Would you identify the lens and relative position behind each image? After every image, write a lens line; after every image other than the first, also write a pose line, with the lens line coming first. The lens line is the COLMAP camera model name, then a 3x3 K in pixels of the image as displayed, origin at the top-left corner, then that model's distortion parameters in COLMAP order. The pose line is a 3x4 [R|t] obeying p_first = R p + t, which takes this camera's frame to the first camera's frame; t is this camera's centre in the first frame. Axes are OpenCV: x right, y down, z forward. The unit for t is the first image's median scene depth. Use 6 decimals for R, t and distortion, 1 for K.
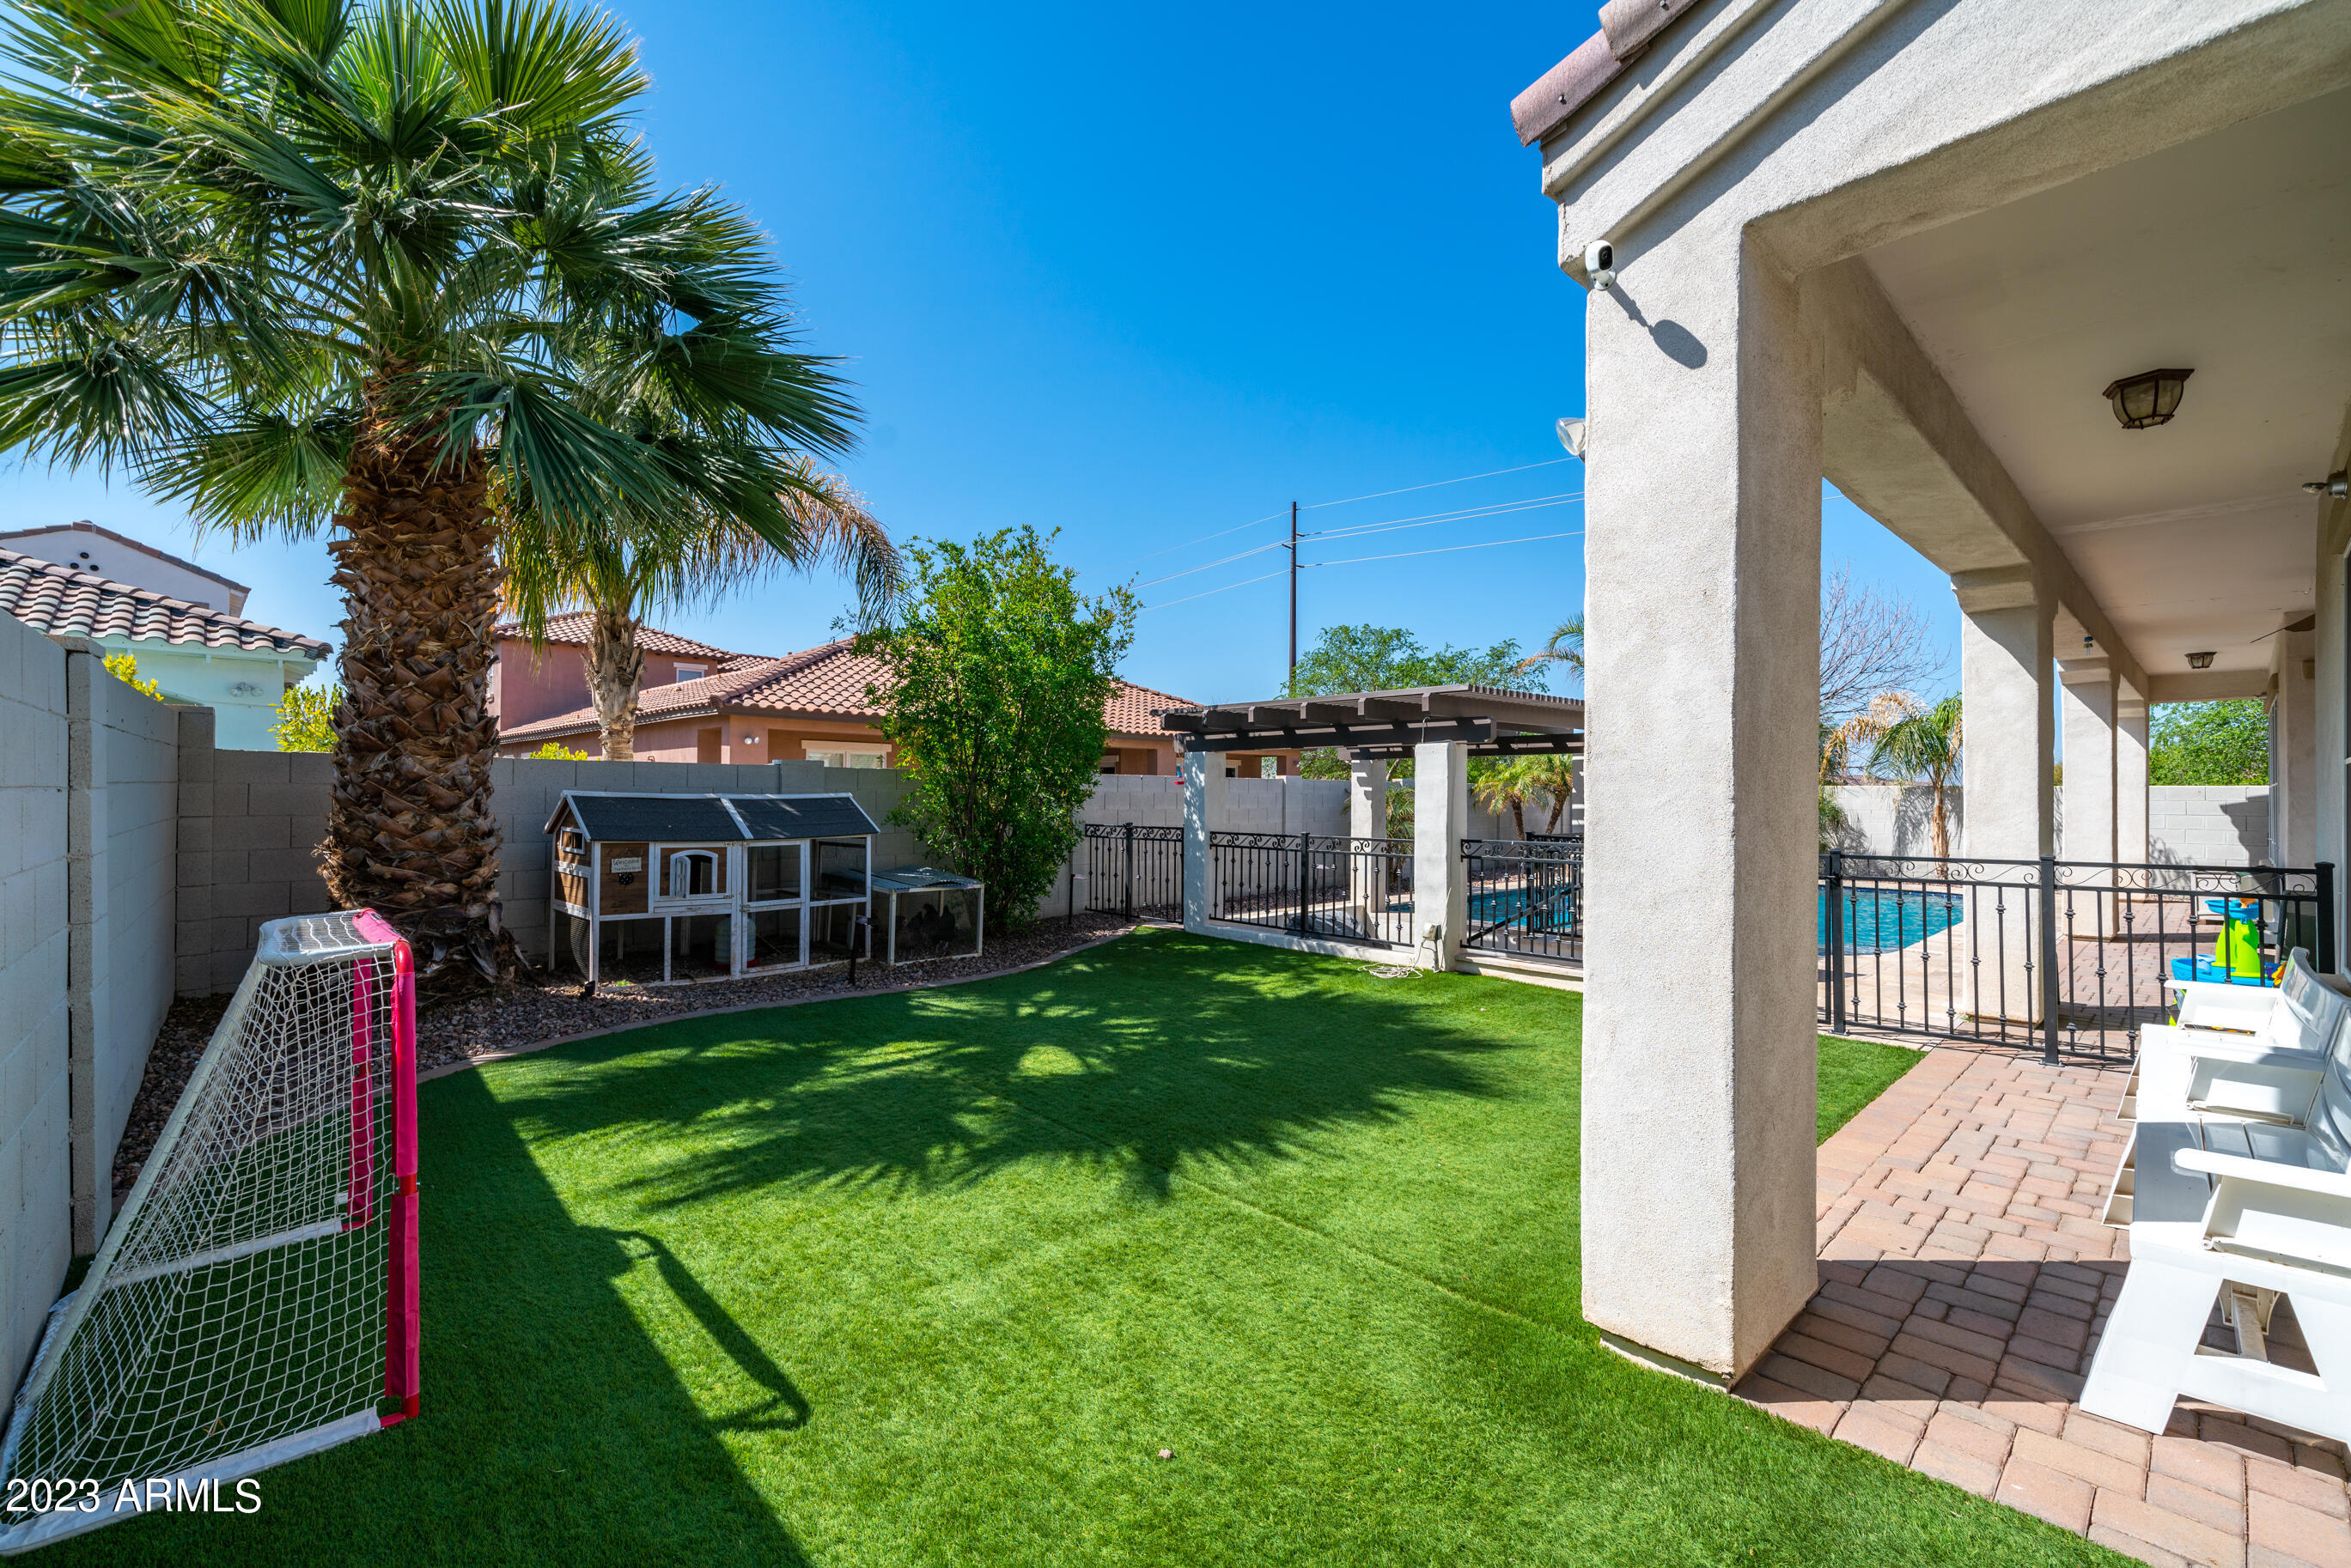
lens RADIAL K [[978.0, 0, 1171.4], [0, 978.0, 787.5], [0, 0, 1]] dist [0.000322, 0.000052]
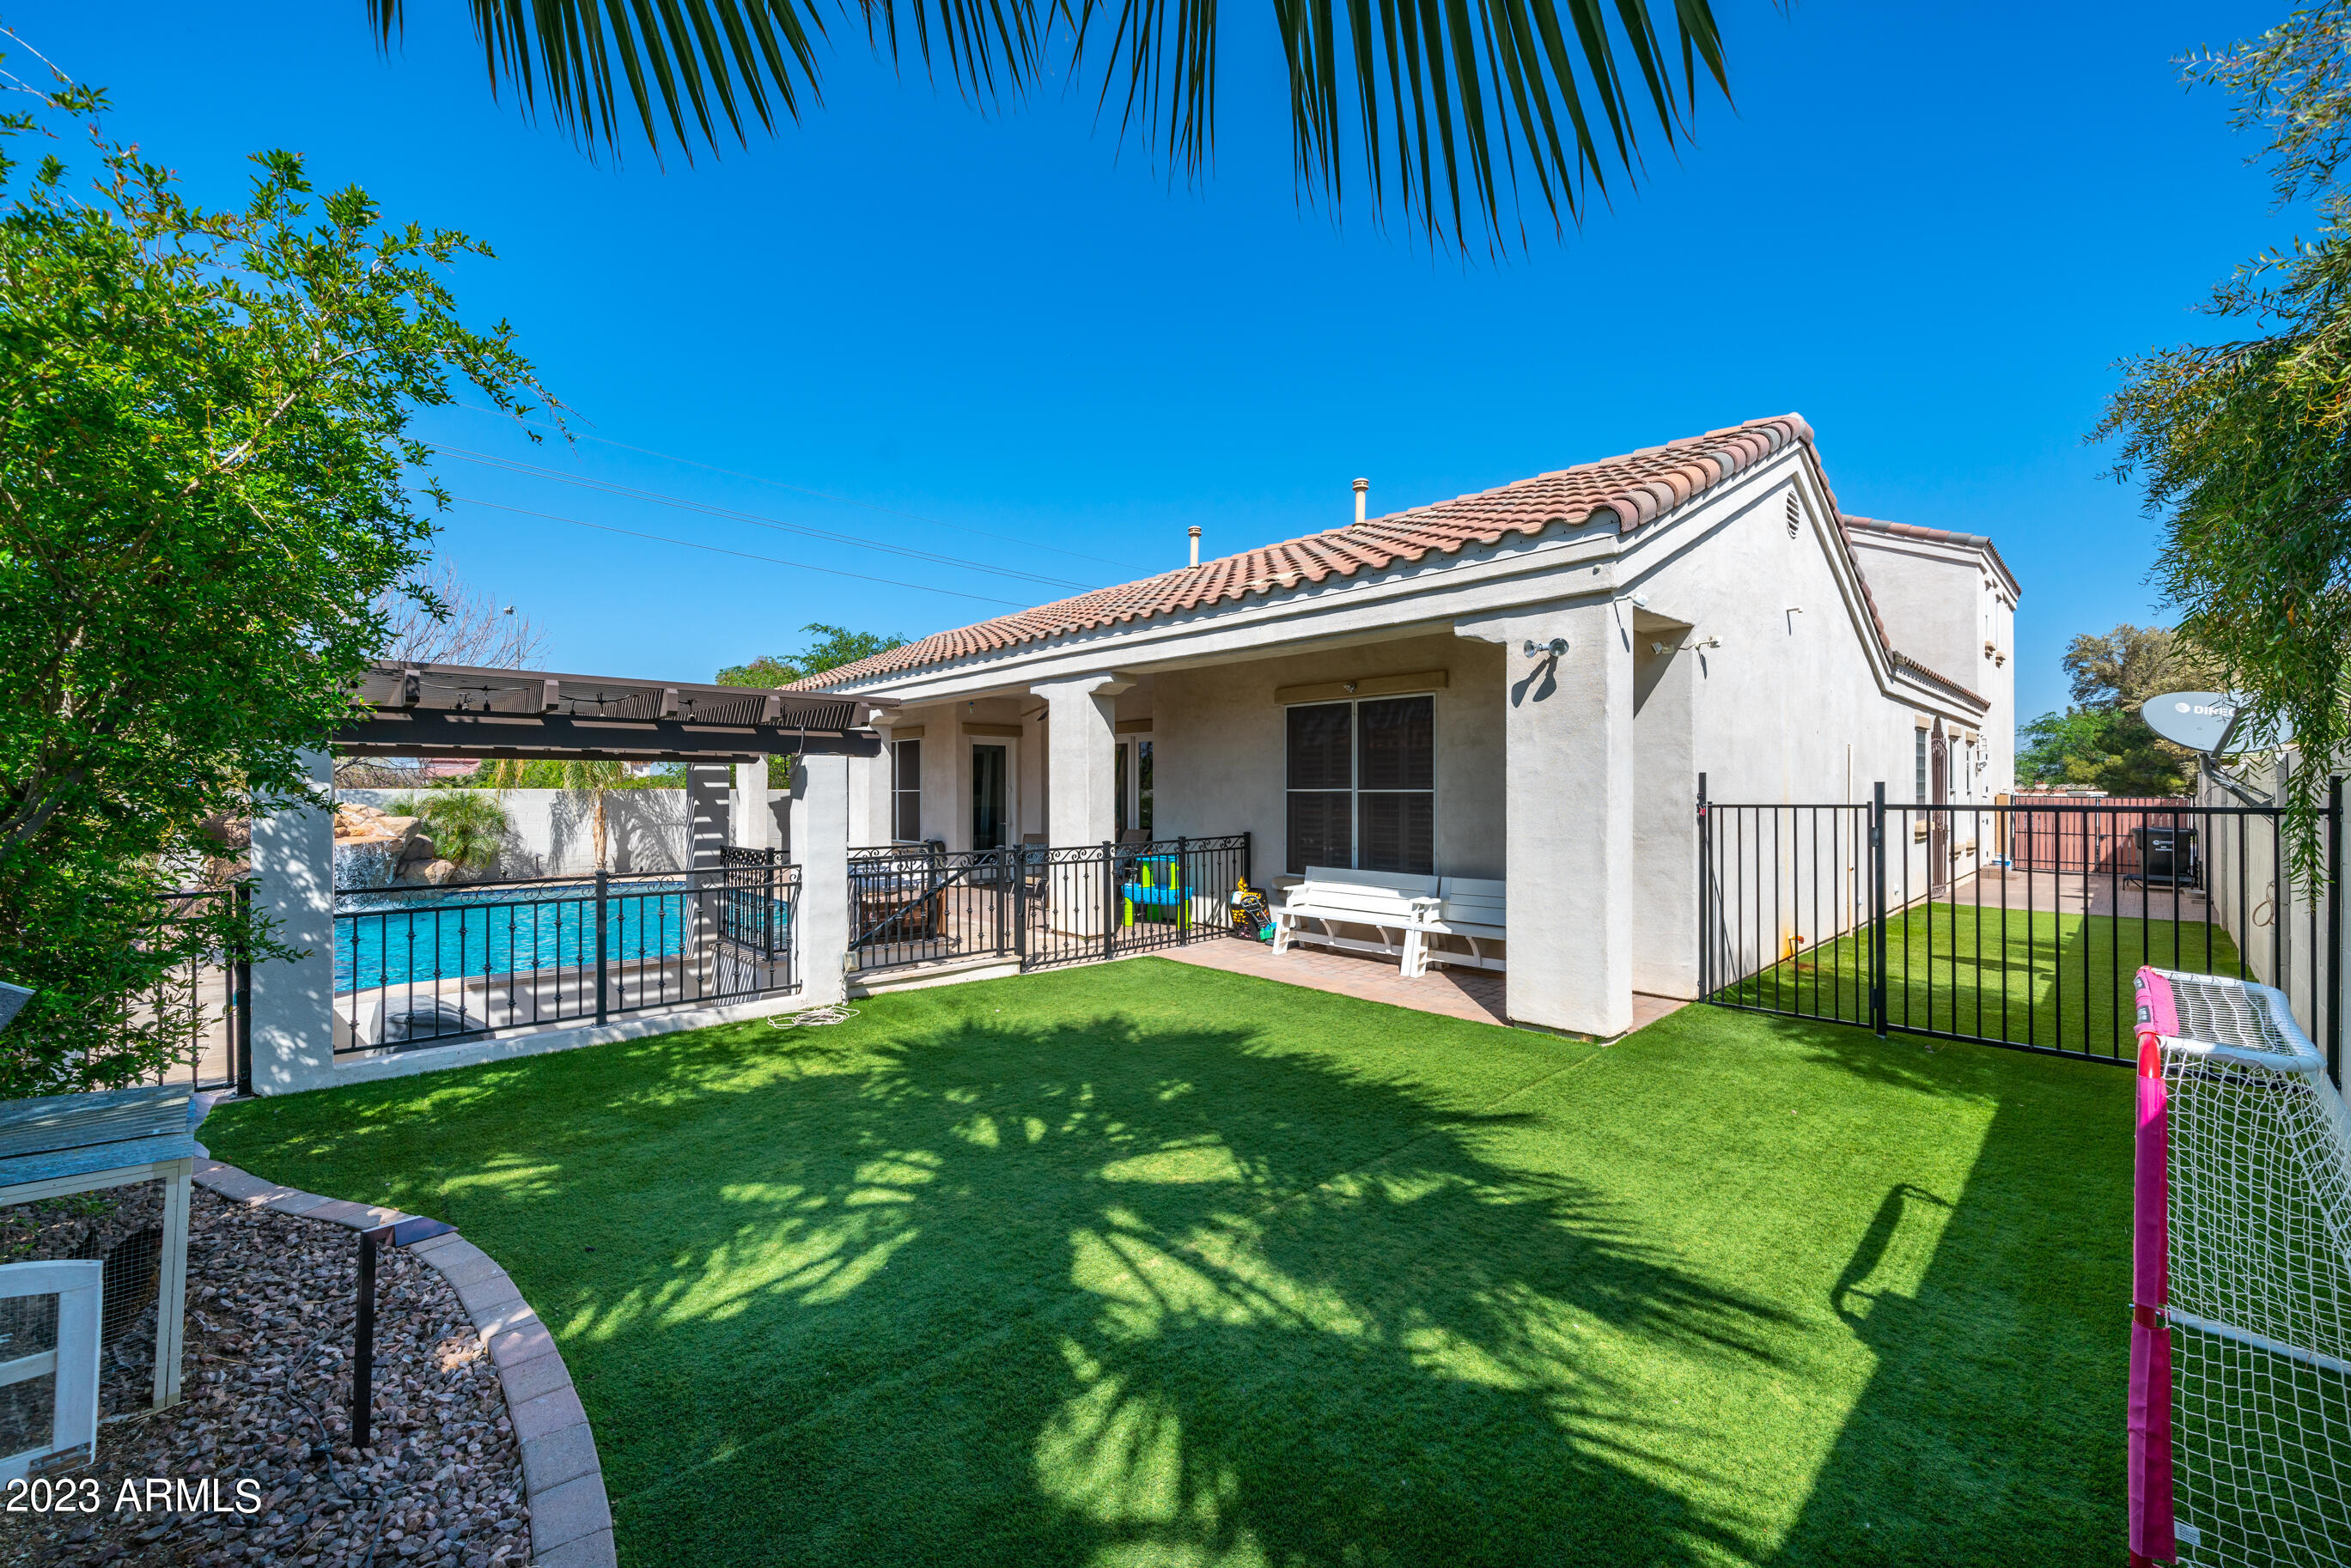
lens RADIAL K [[926.9, 0, 1172.4], [0, 926.9, 780.9], [0, 0, 1]] dist [0.000664, 0.000617]
pose [[-0.017790, 0.006898, 0.999818, -1.032843], [-0.007316, 0.999949, -0.007029, -0.032338], [-0.999815, -0.007440, -0.017739, 1.198047]]
